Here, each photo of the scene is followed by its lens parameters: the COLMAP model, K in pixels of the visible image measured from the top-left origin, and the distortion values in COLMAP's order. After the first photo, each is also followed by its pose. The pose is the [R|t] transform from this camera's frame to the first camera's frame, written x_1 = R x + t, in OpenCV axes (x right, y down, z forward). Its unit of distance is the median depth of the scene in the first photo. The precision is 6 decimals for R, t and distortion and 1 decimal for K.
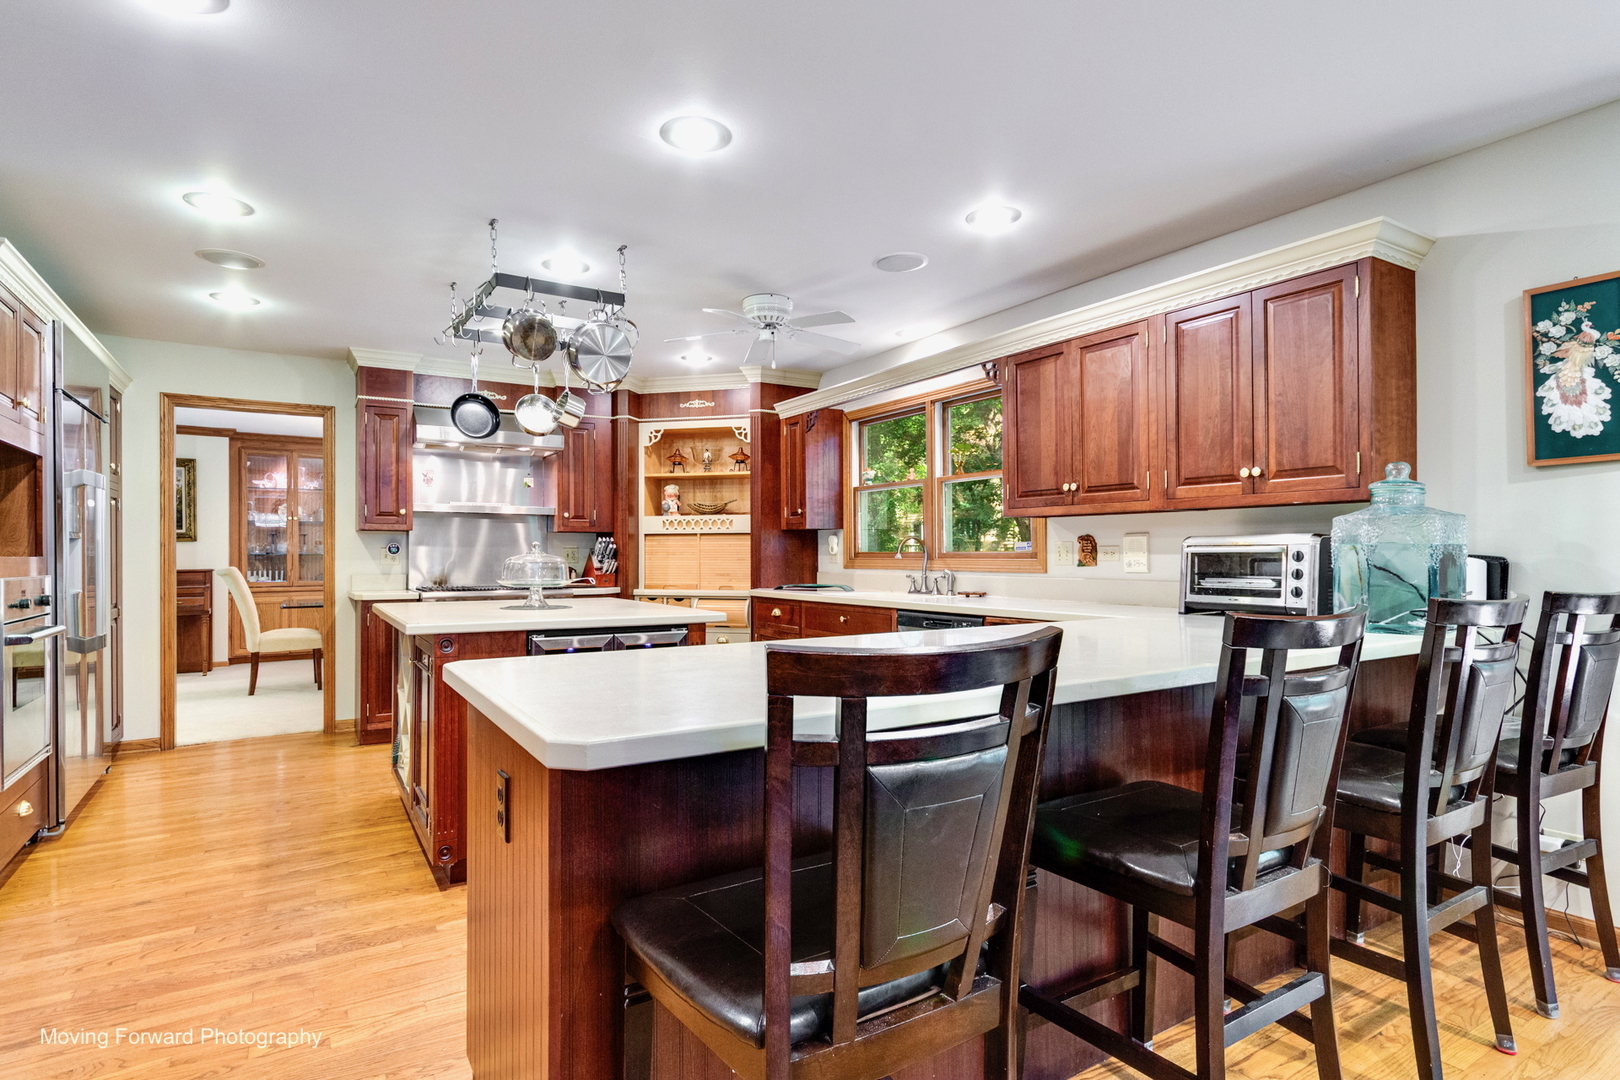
lens RADIAL K [[831.4, 0, 809.1], [0, 831.4, 545.2], [0, 0, 1]] dist [0.001937, 0.003610]
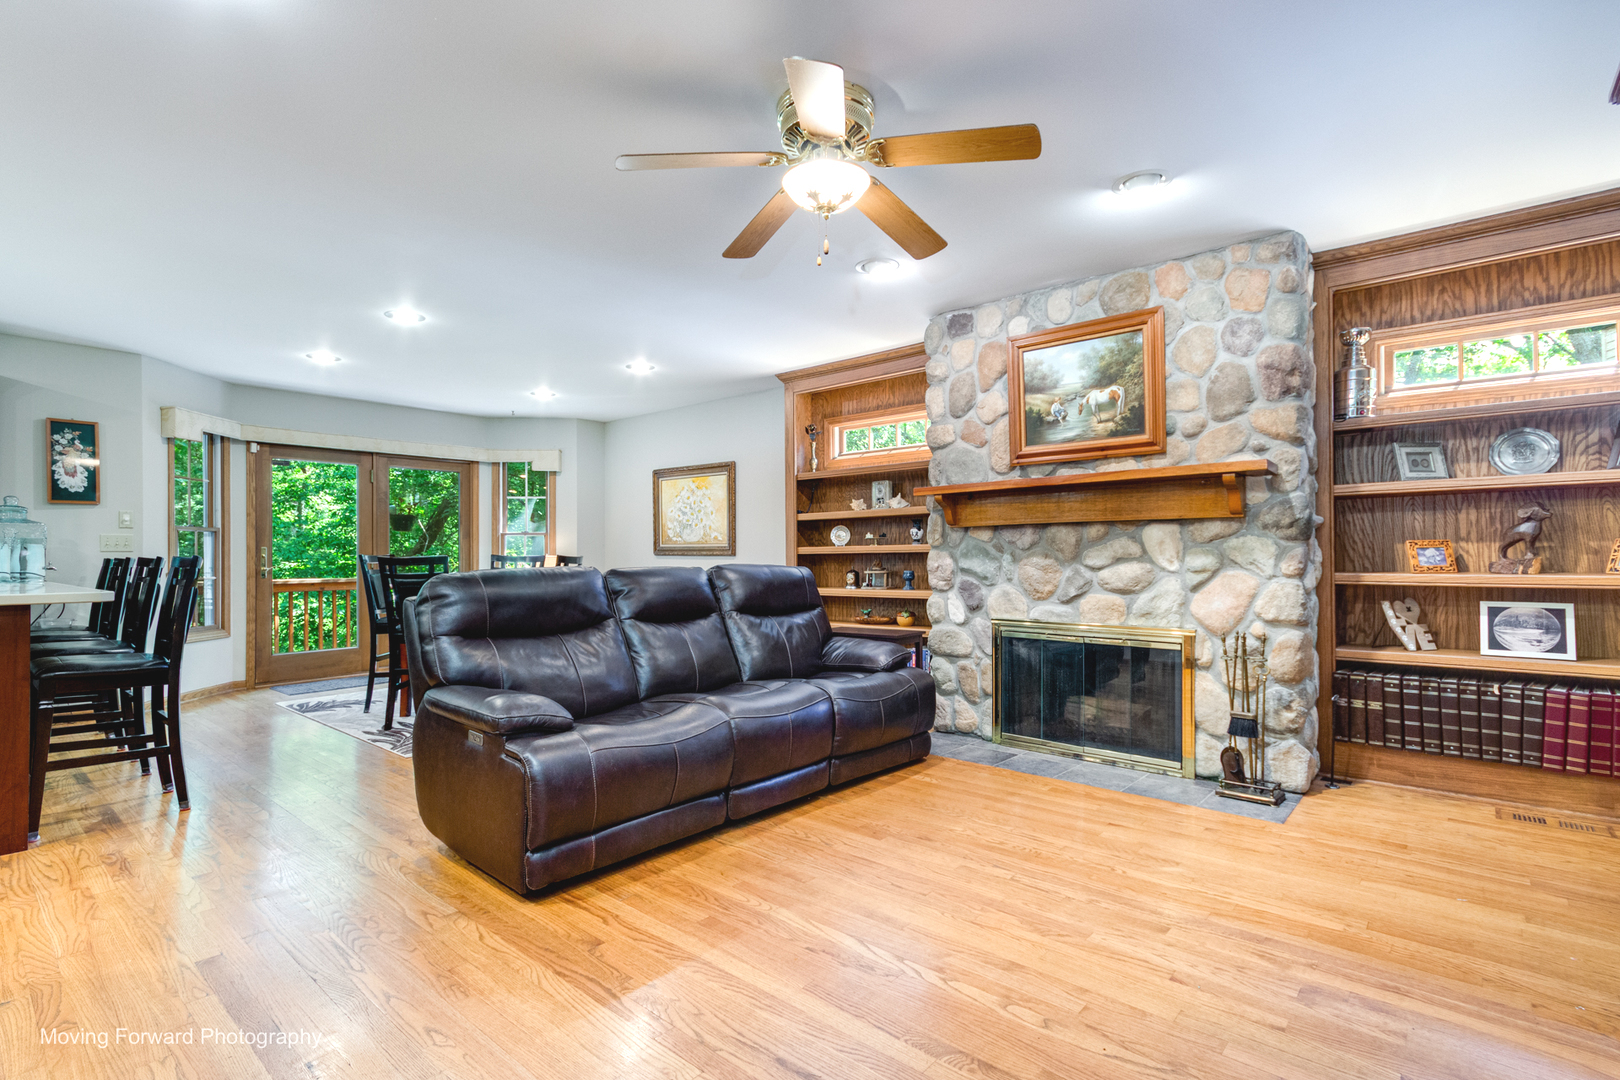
lens RADIAL K [[761.3, 0, 797.7], [0, 761.3, 546.3], [0, 0, 1]] dist [0.016751, -0.002666]
pose [[-0.279274, 0.017434, 0.960053, -0.726344], [-0.000688, 0.999831, -0.018357, 0.023111], [-0.960211, -0.005787, -0.279215, -0.123215]]
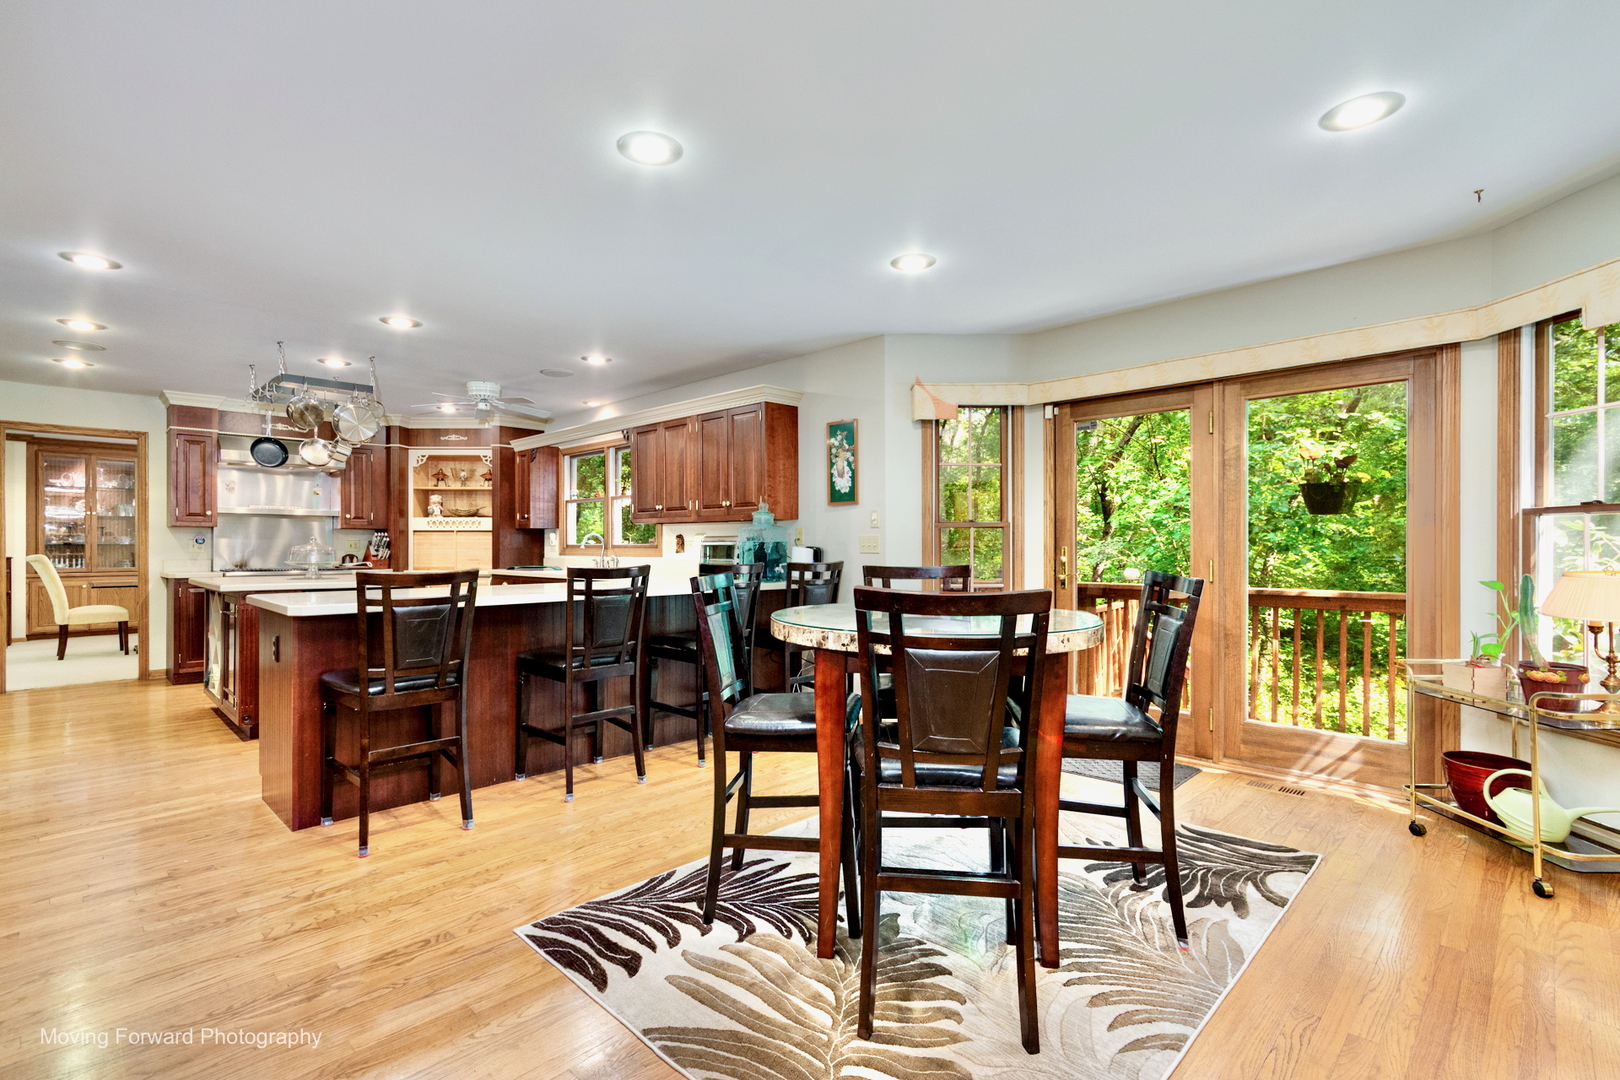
lens RADIAL K [[761.3, 0, 807.8], [0, 761.3, 541.5], [0, 0, 1]] dist [0.016751, -0.002666]
pose [[0.975372, 0.004933, 0.220511, 0.185482], [-0.005745, 0.999979, 0.003040, -0.003552], [-0.220492, -0.004232, 0.975380, -0.433439]]
